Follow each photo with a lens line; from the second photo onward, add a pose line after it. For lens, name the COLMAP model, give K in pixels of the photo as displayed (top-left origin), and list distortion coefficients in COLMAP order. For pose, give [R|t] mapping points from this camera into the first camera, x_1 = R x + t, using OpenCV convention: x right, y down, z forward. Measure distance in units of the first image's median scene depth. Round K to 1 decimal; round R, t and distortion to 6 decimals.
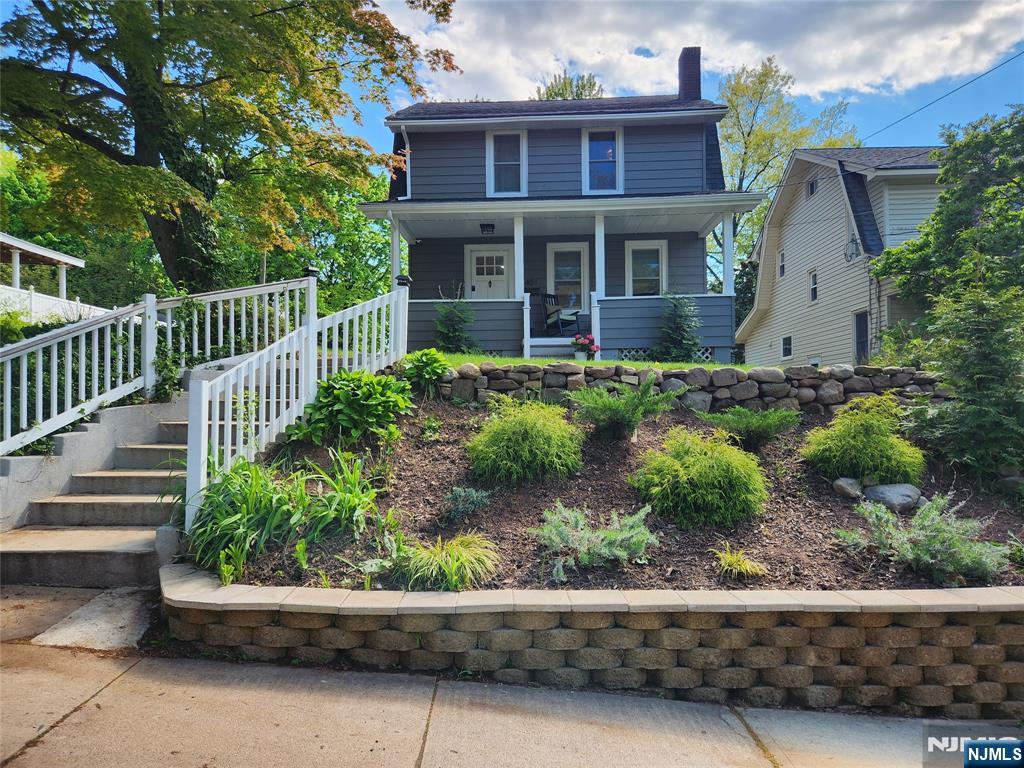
lens RADIAL K [[689.1, 0, 518.8], [0, 689.1, 389.9], [0, 0, 1]] dist [0.065523, -0.048482]
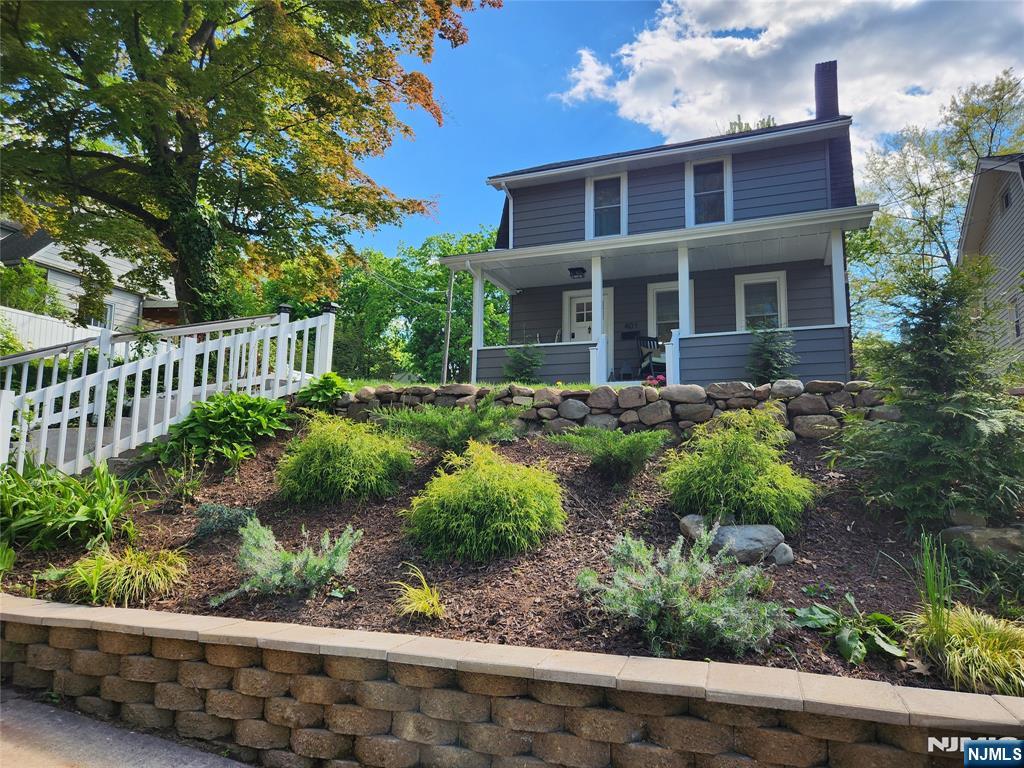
lens RADIAL K [[689.1, 0, 509.5], [0, 689.1, 384.5], [0, 0, 1]] dist [0.065523, -0.048482]
pose [[0.943852, -0.019257, -0.329806, 0.432924], [-0.014551, 0.994908, -0.099733, 0.051554], [0.330047, 0.098932, 0.938766, 0.170780]]
